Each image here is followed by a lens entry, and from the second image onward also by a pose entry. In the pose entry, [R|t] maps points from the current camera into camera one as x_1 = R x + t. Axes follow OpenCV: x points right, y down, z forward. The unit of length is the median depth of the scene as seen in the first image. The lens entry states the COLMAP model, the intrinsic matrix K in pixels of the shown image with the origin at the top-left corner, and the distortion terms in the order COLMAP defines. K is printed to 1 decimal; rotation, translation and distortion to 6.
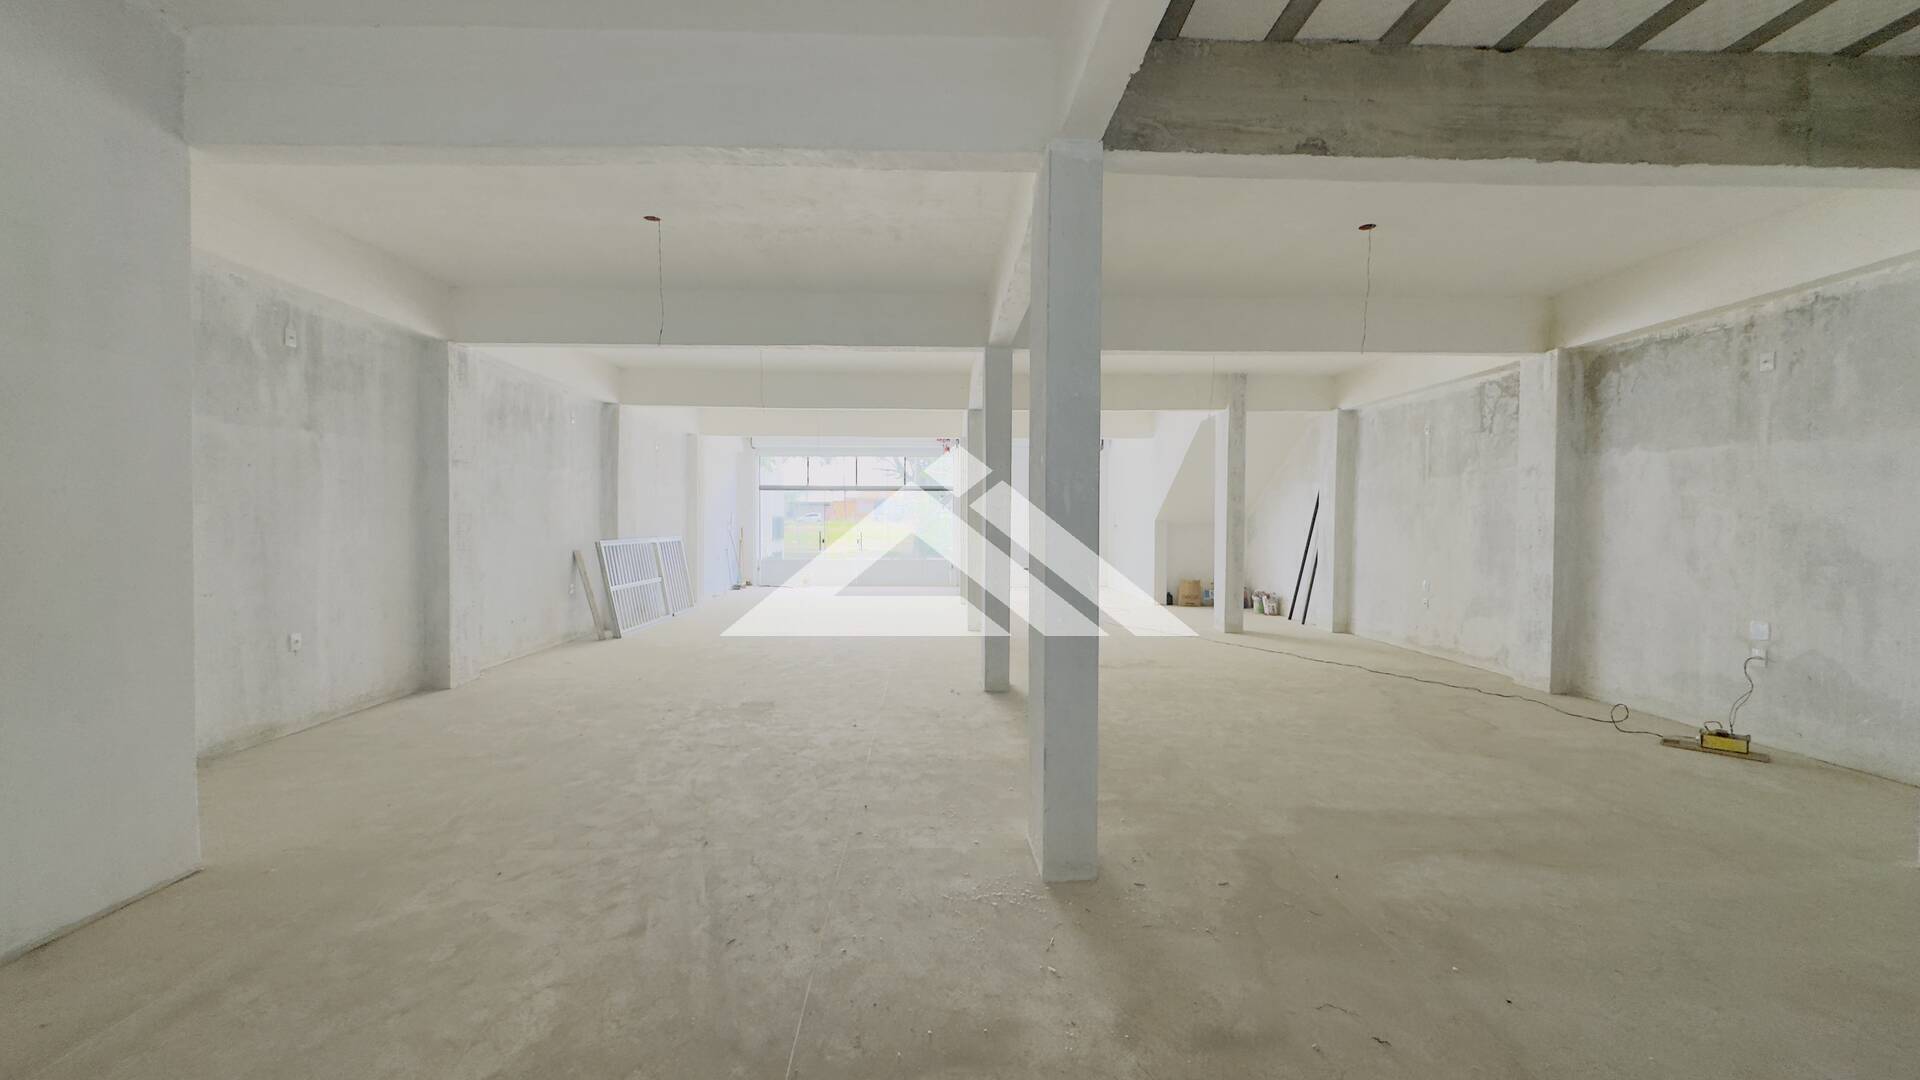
lens RADIAL K [[756.2, 0, 957.3], [0, 756.2, 537.5], [0, 0, 1]] dist [-0.007102, 0.000985]
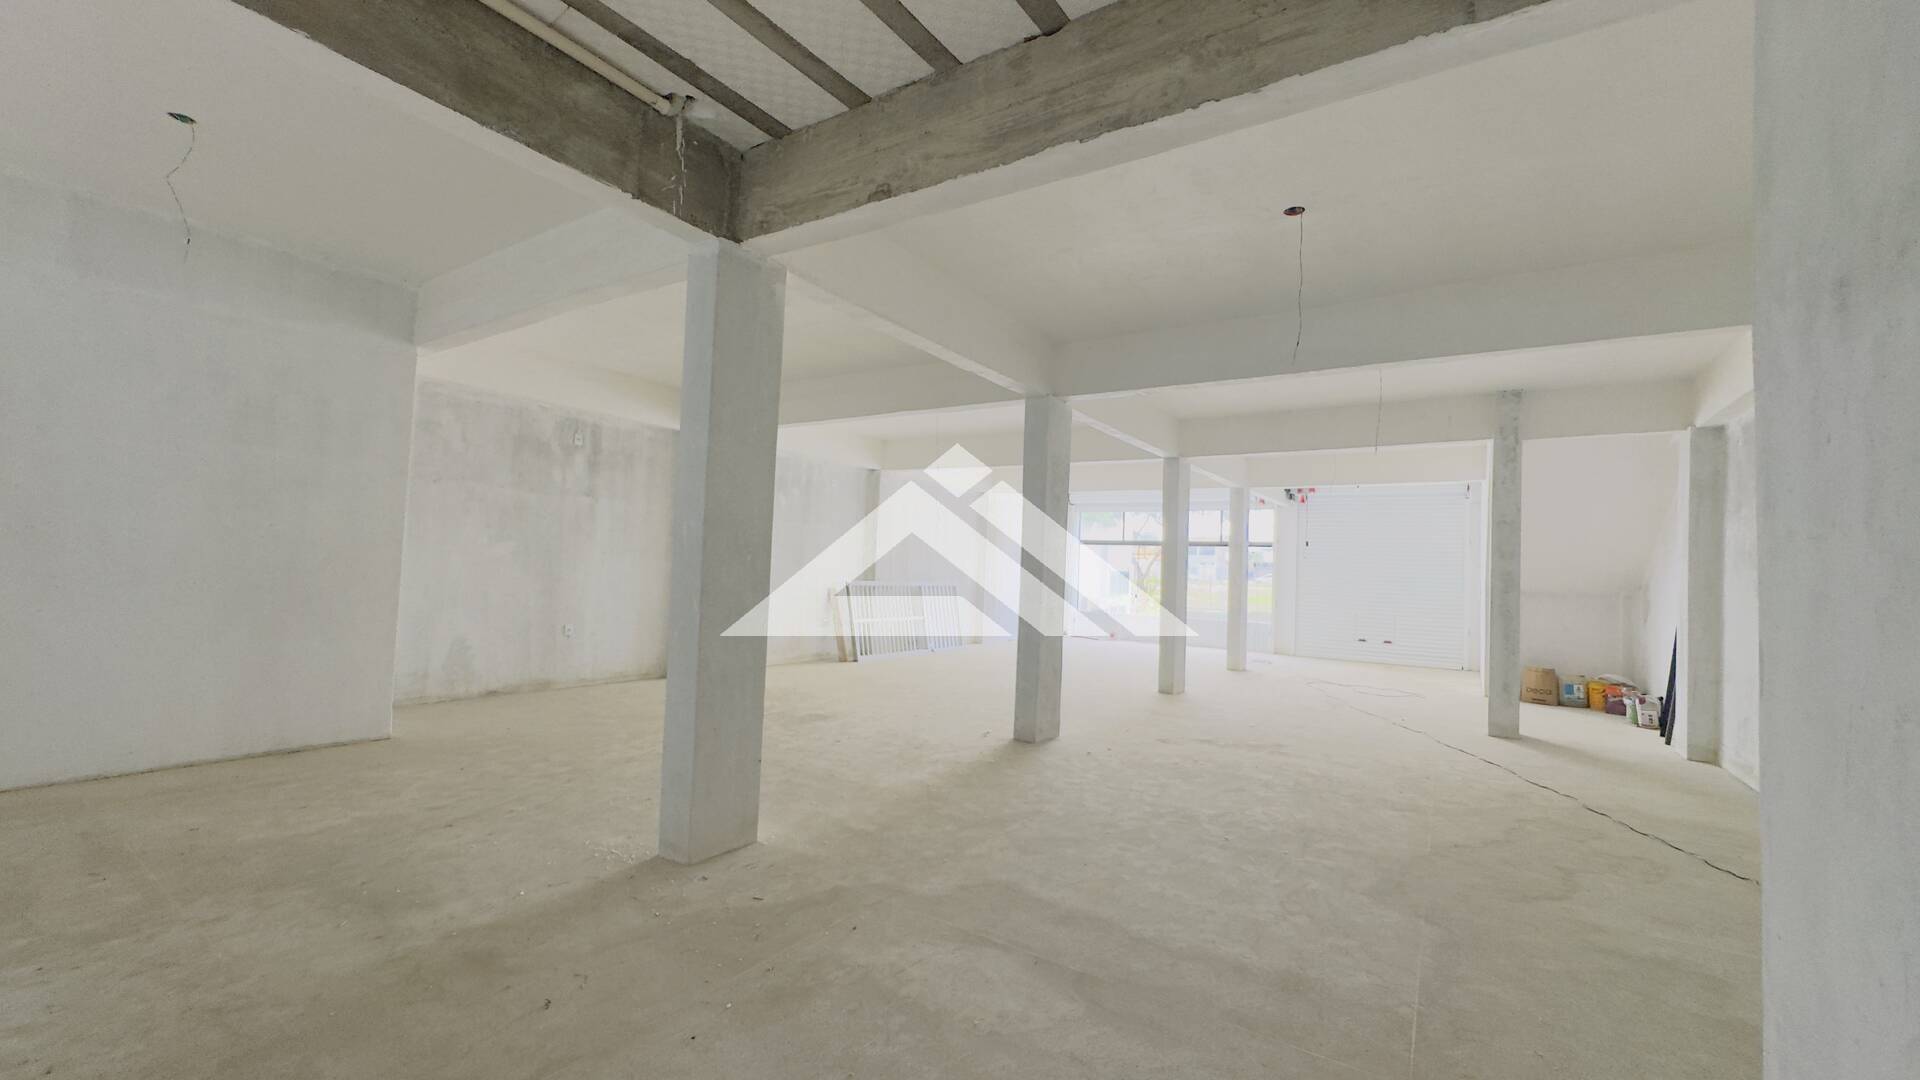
lens RADIAL K [[756.2, 0, 952.6], [0, 756.2, 537.4], [0, 0, 1]] dist [-0.007102, 0.000985]
pose [[0.822550, 0.003079, -0.568684, 0.959835], [-0.047317, 0.996889, -0.063042, 0.009584], [0.566721, 0.078764, 0.820137, 0.207583]]
